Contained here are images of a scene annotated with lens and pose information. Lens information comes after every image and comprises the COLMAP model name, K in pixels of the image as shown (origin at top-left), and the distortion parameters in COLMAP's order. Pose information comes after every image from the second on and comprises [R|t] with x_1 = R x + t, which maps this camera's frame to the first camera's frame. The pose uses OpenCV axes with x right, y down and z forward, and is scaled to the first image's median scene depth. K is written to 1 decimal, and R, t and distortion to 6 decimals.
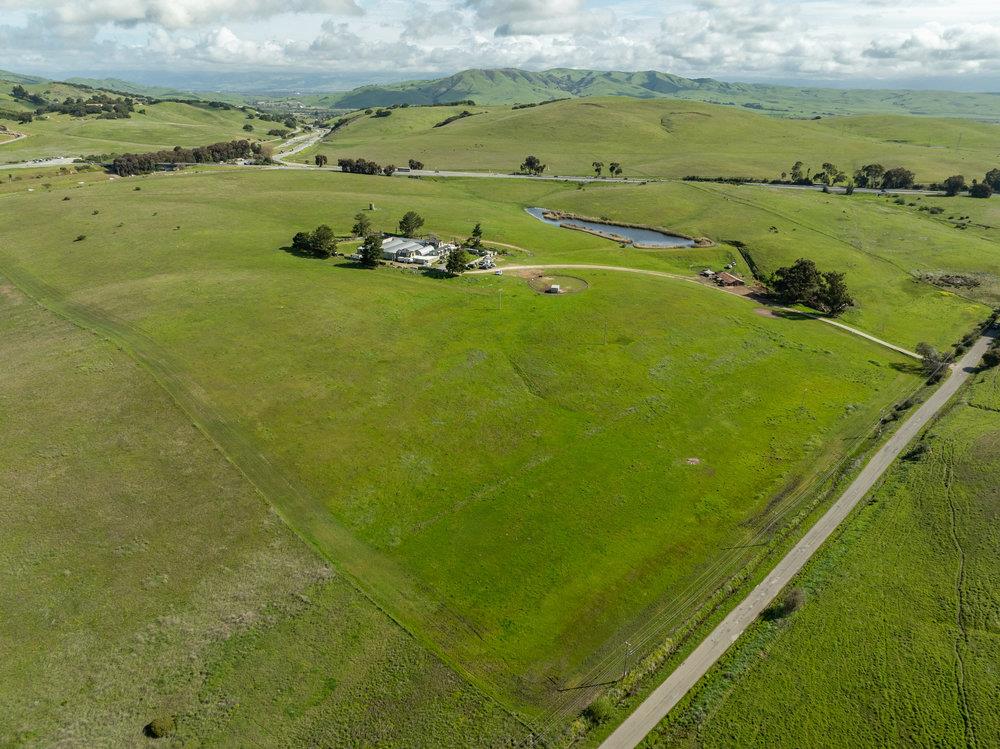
lens RADIAL K [[705.7, 0, 504.4], [0, 705.7, 370.4], [0, 0, 1]] dist [-0.040613, 0.006273]
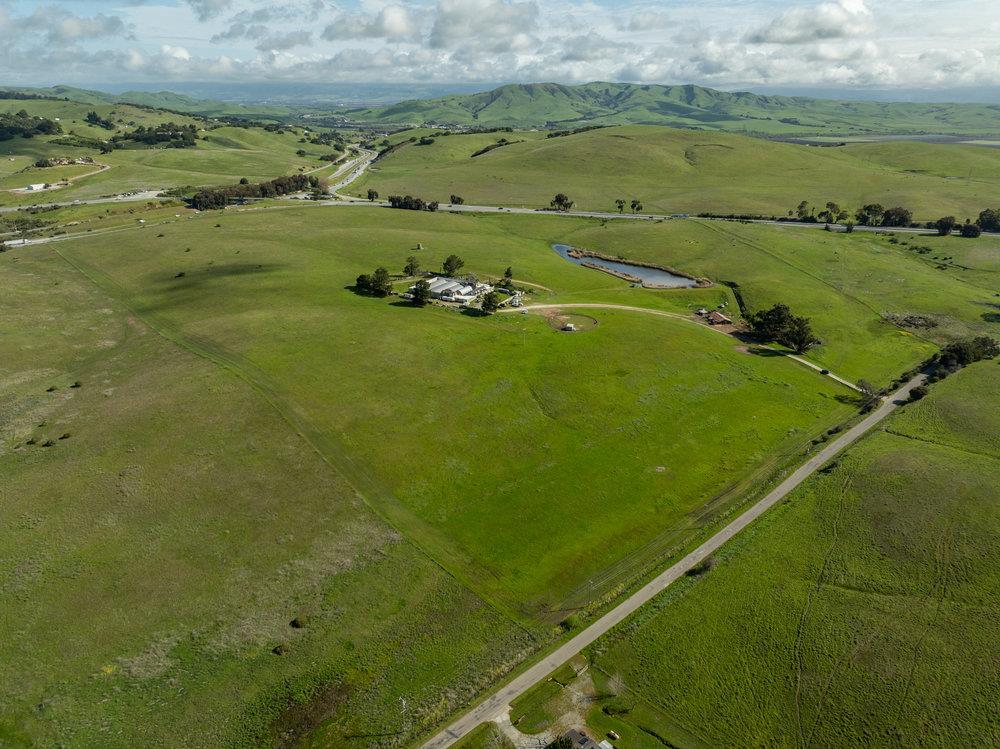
lens RADIAL K [[705.7, 0, 504.4], [0, 705.7, 370.4], [0, 0, 1]] dist [-0.040613, 0.006273]
pose [[0.998614, 0.017857, -0.049515, 0.020723], [-0.018390, 0.999777, -0.010337, -0.026396], [0.049320, 0.011233, 0.998720, -0.237185]]
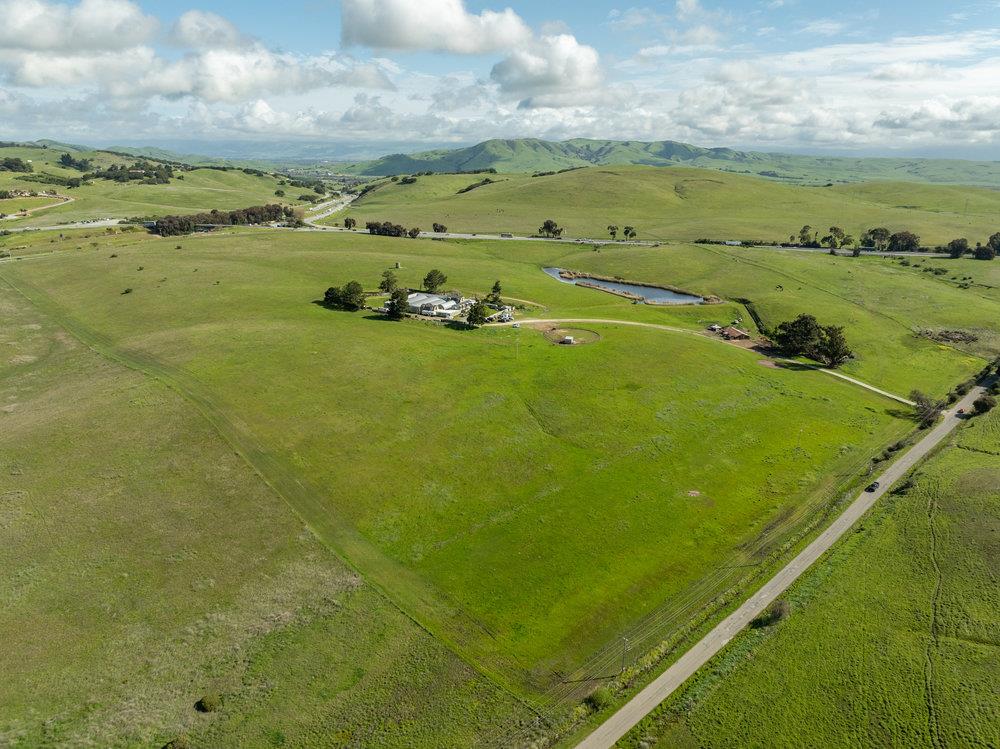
lens RADIAL K [[705.7, 0, 504.4], [0, 705.7, 370.4], [0, 0, 1]] dist [-0.040613, 0.006273]
pose [[0.999588, 0.008714, -0.027349, 0.004177], [-0.011090, 0.996065, -0.087931, 0.025440], [0.026475, 0.088198, 0.995751, -0.061627]]
